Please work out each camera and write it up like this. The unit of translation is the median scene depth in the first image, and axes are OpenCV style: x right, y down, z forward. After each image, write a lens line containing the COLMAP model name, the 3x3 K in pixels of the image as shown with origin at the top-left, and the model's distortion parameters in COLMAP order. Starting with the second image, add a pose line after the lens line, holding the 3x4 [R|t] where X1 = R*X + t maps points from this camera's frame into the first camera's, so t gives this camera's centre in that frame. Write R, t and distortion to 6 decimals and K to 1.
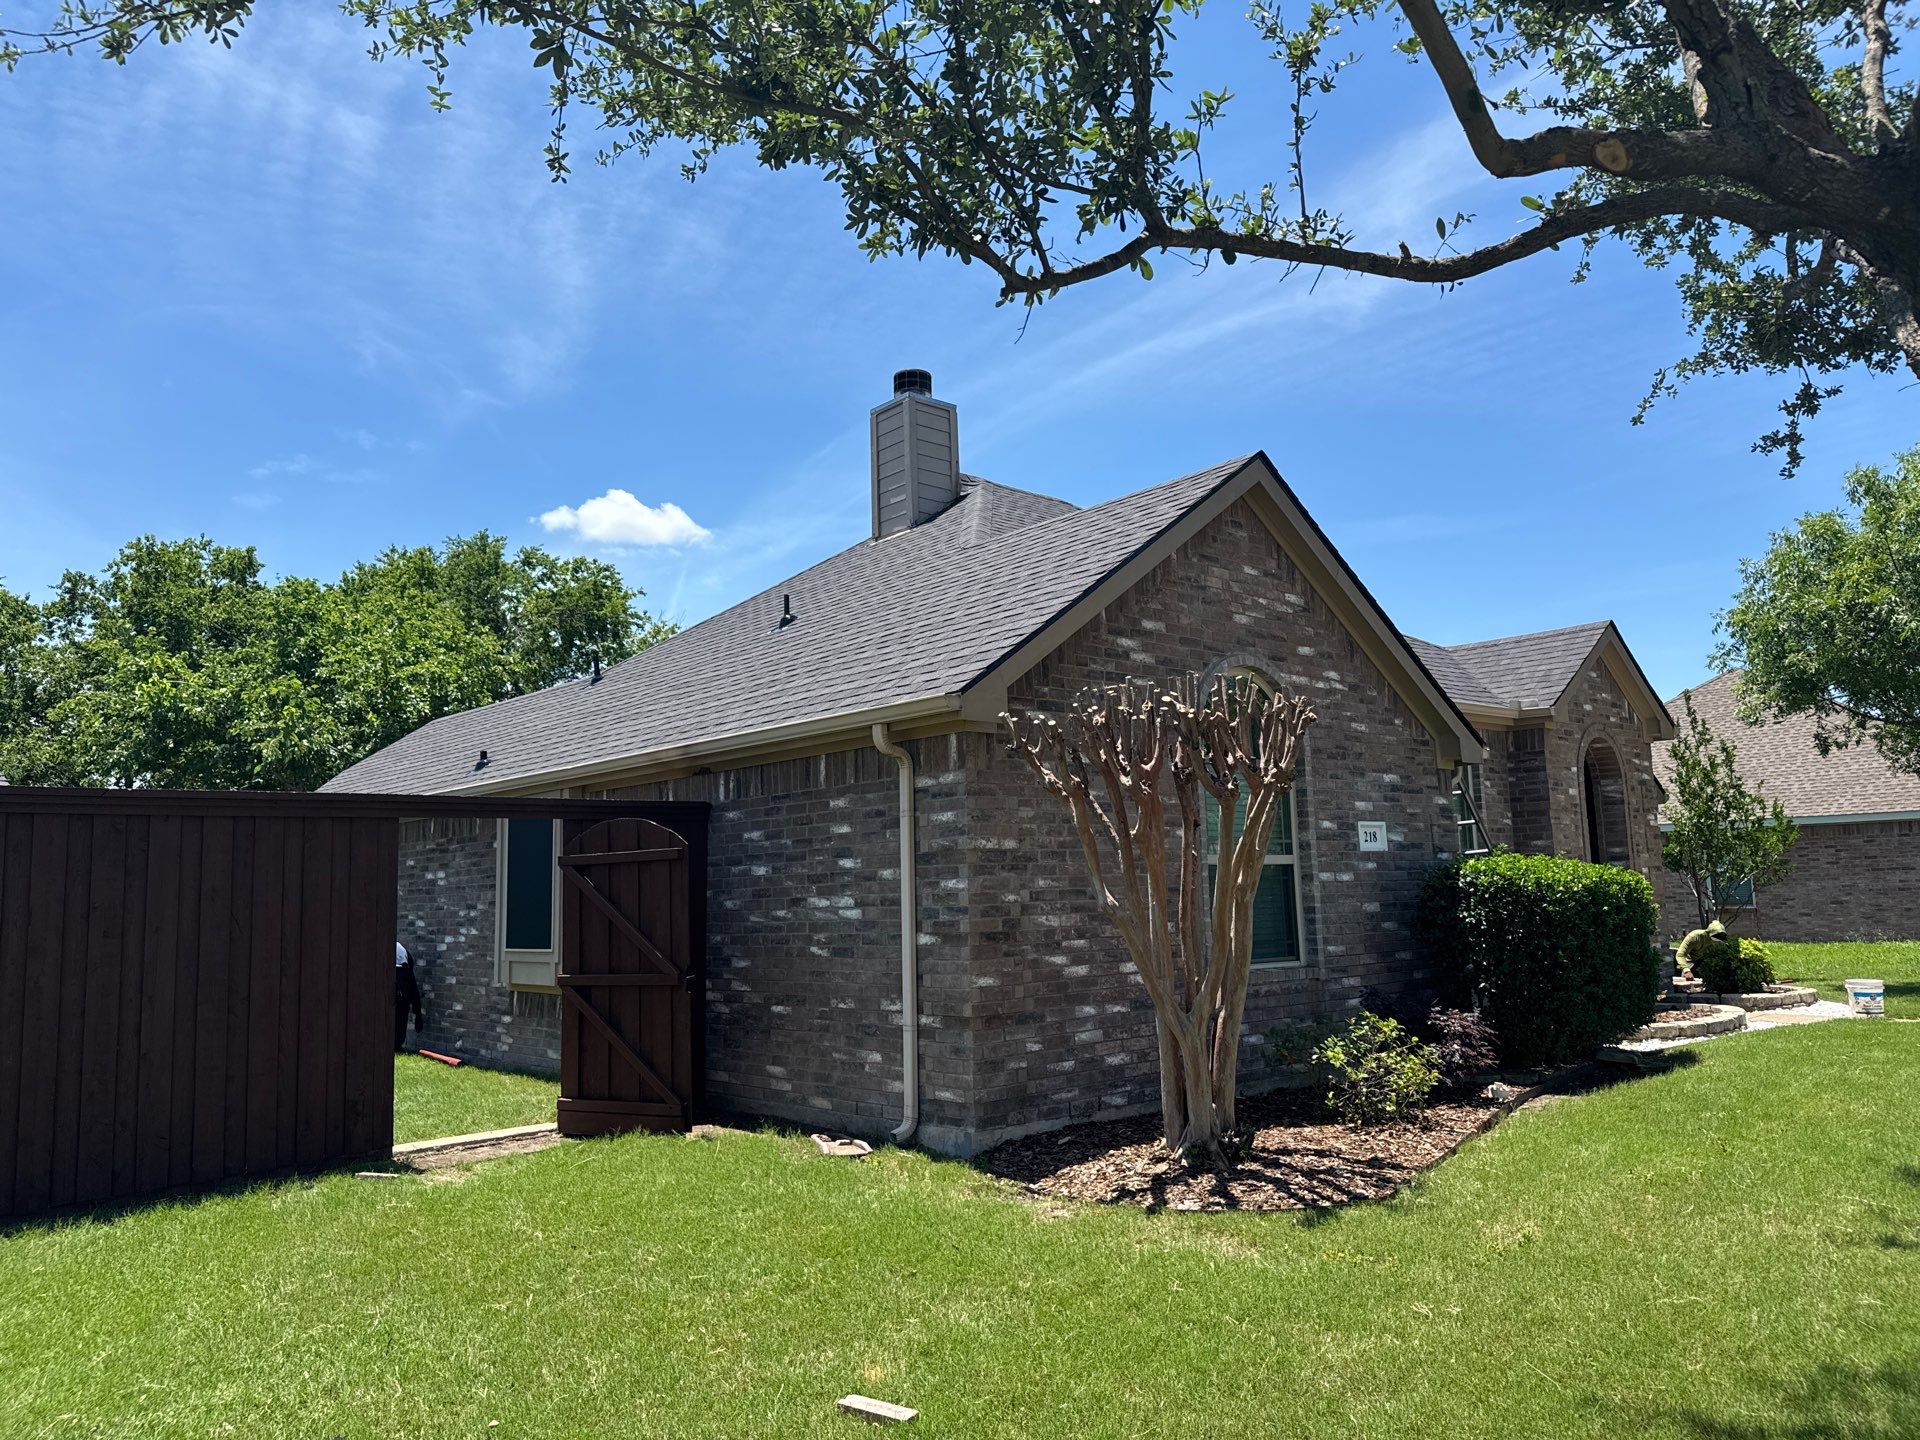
lens RADIAL K [[1331.9, 0, 968.9], [0, 1331.9, 717.3], [0, 0, 1]] dist [0.119011, -0.160871]
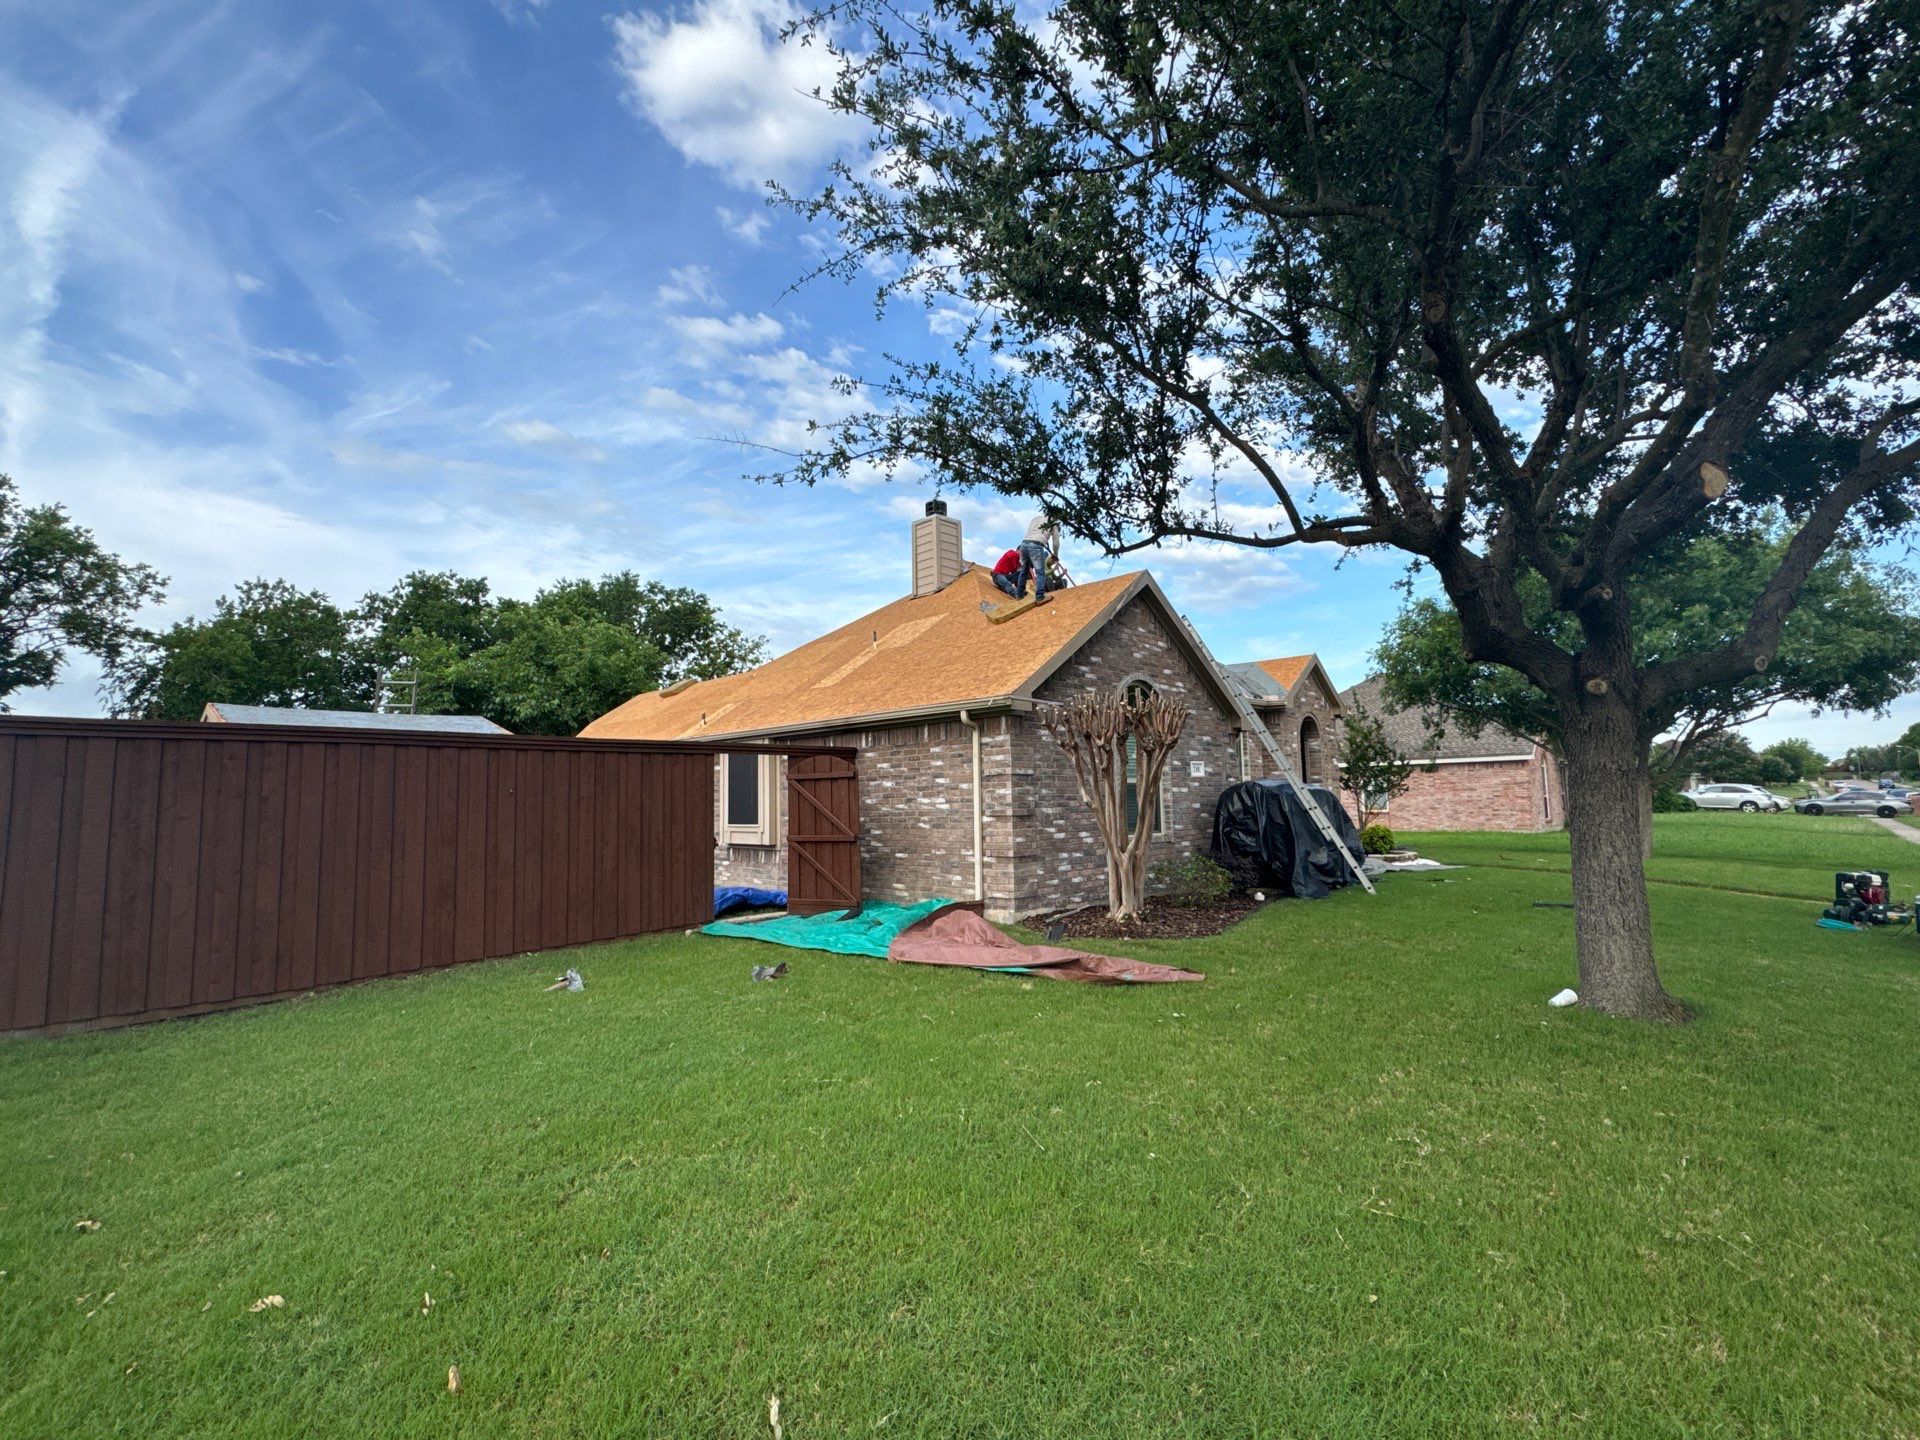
lens RADIAL K [[872.7, 0, 960.0], [0, 872.7, 720.0], [0, 0, 1]] dist [0.001110, -0.000556]
pose [[0.997823, 0.014628, 0.064299, -0.140065], [-0.016949, 0.999218, 0.035712, -0.023601], [-0.063726, -0.036724, 0.997291, -0.253082]]
